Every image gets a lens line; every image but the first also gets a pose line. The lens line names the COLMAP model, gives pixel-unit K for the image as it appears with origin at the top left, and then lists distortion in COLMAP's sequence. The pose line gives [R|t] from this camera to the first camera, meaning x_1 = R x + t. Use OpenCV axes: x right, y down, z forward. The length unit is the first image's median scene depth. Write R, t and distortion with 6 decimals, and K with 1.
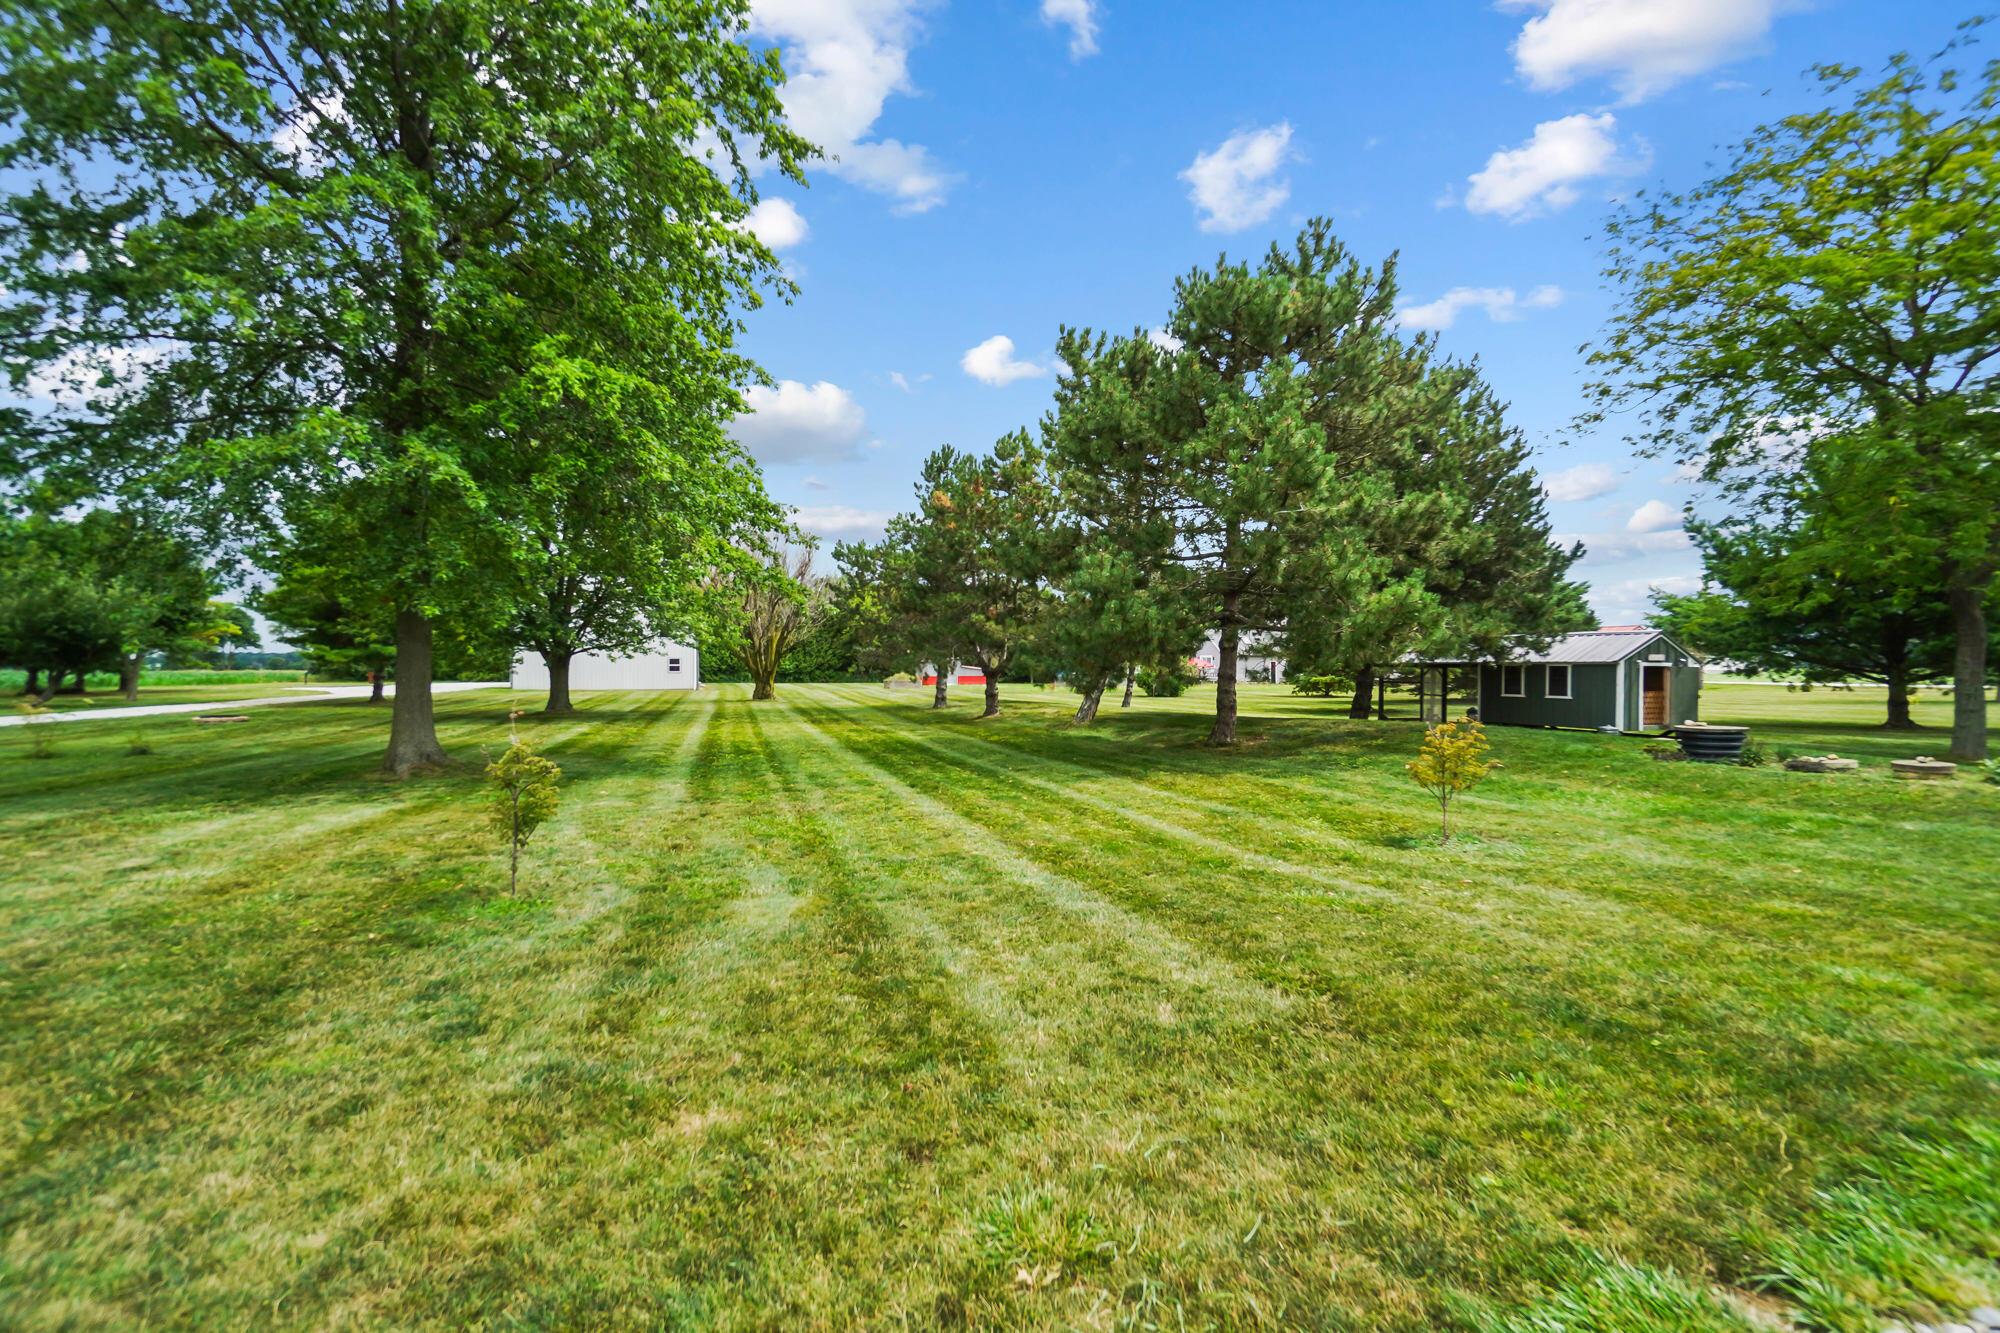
lens RADIAL K [[865.2, 0, 1000.0], [0, 865.2, 666.5], [0, 0, 1]] dist [-0.000959, -0.000033]
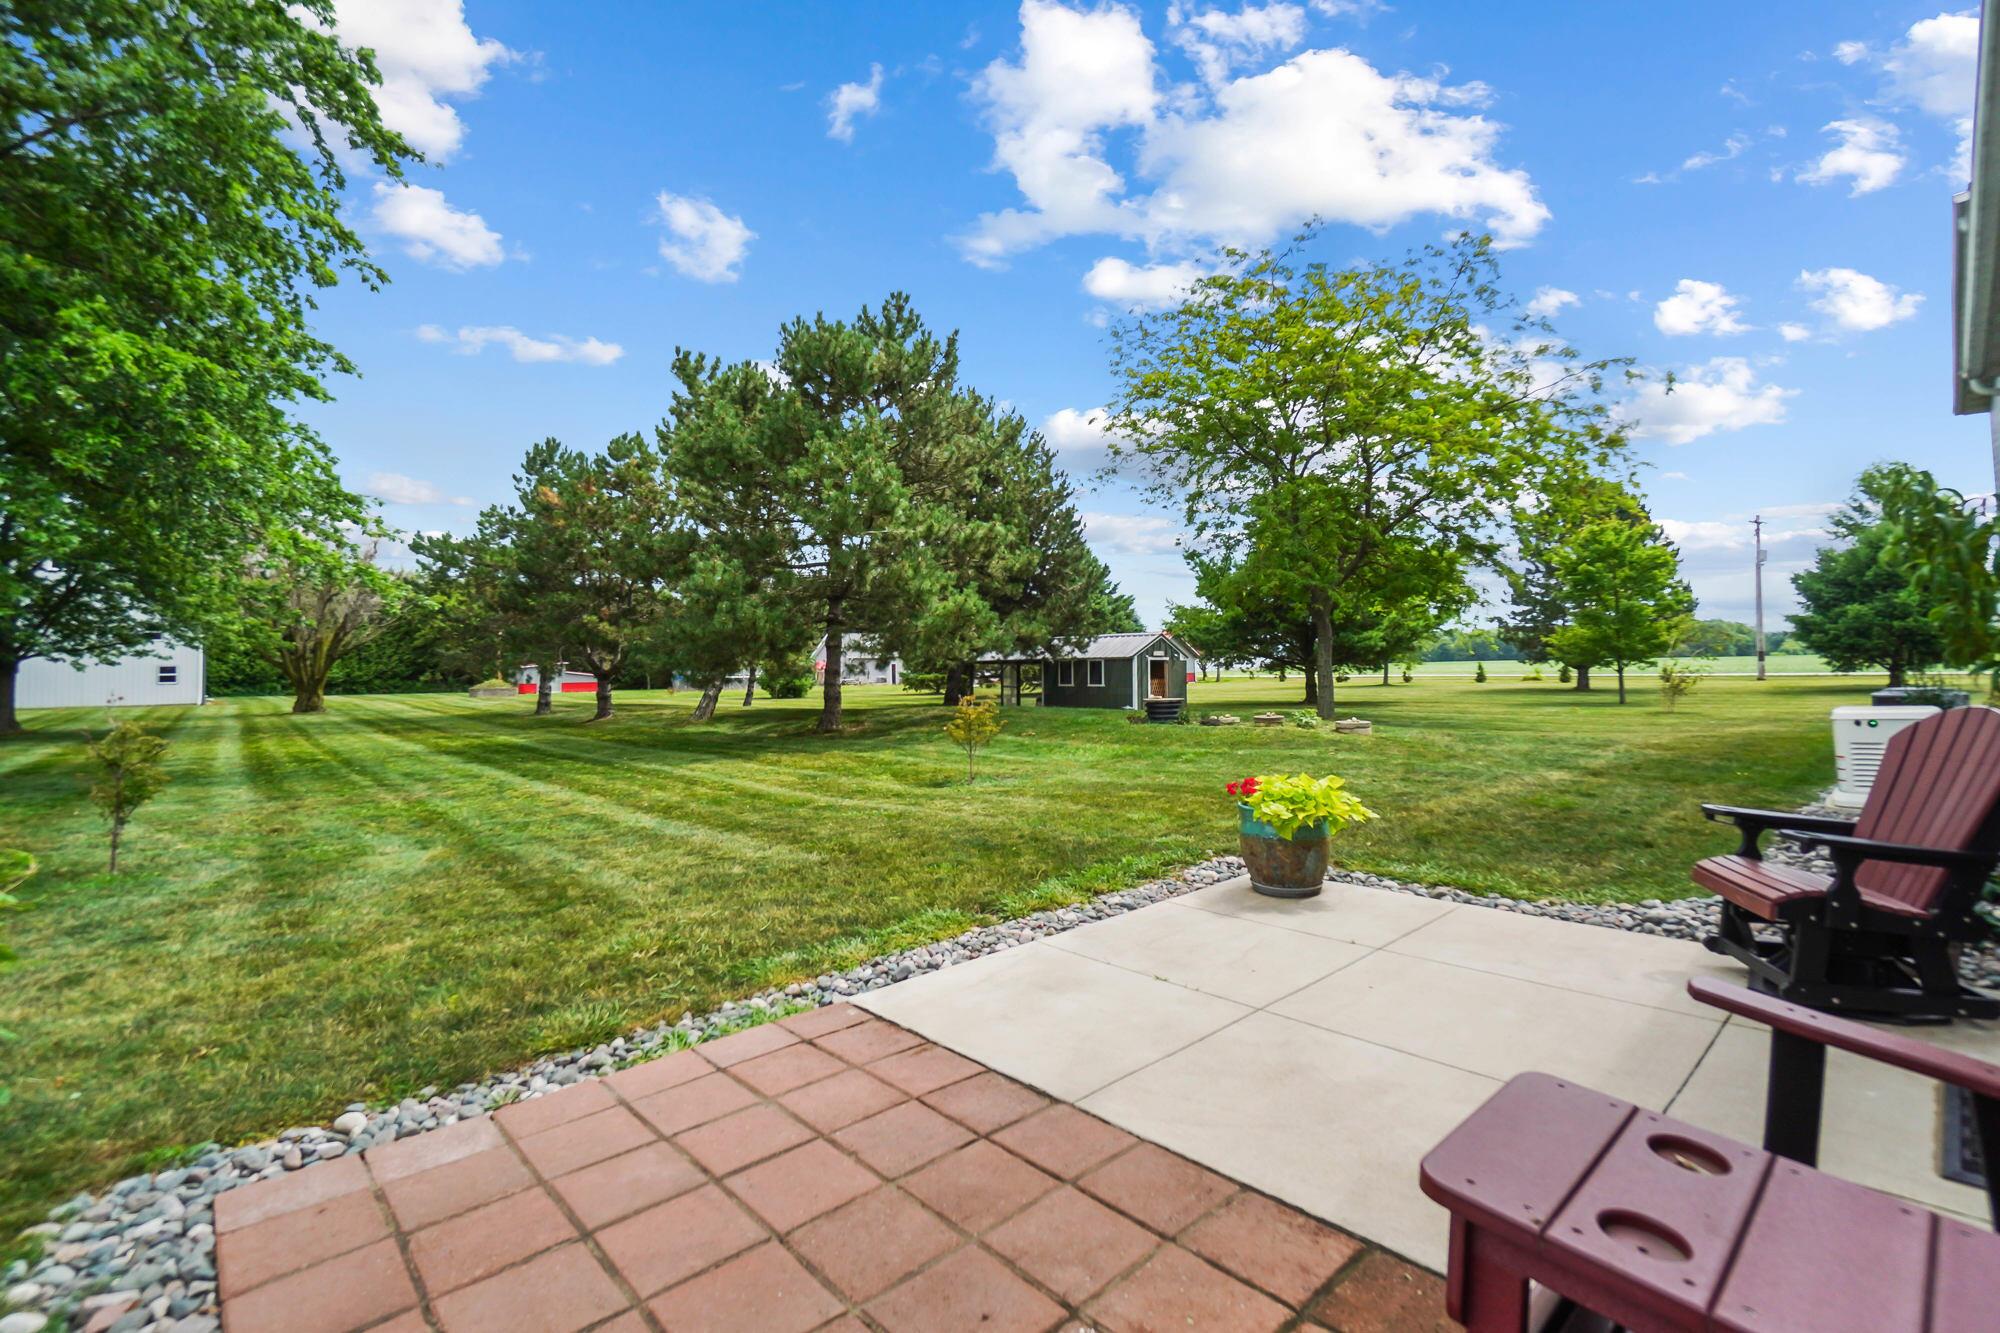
lens RADIAL K [[892.0, 0, 1006.2], [0, 892.0, 642.9], [0, 0, 1]] dist [0.008551, -0.010365]
pose [[0.914621, 0.000041, 0.404313, -0.003535], [0.013917, 0.999404, -0.031586, 0.015440], [-0.404073, 0.034516, 0.914075, -0.176935]]
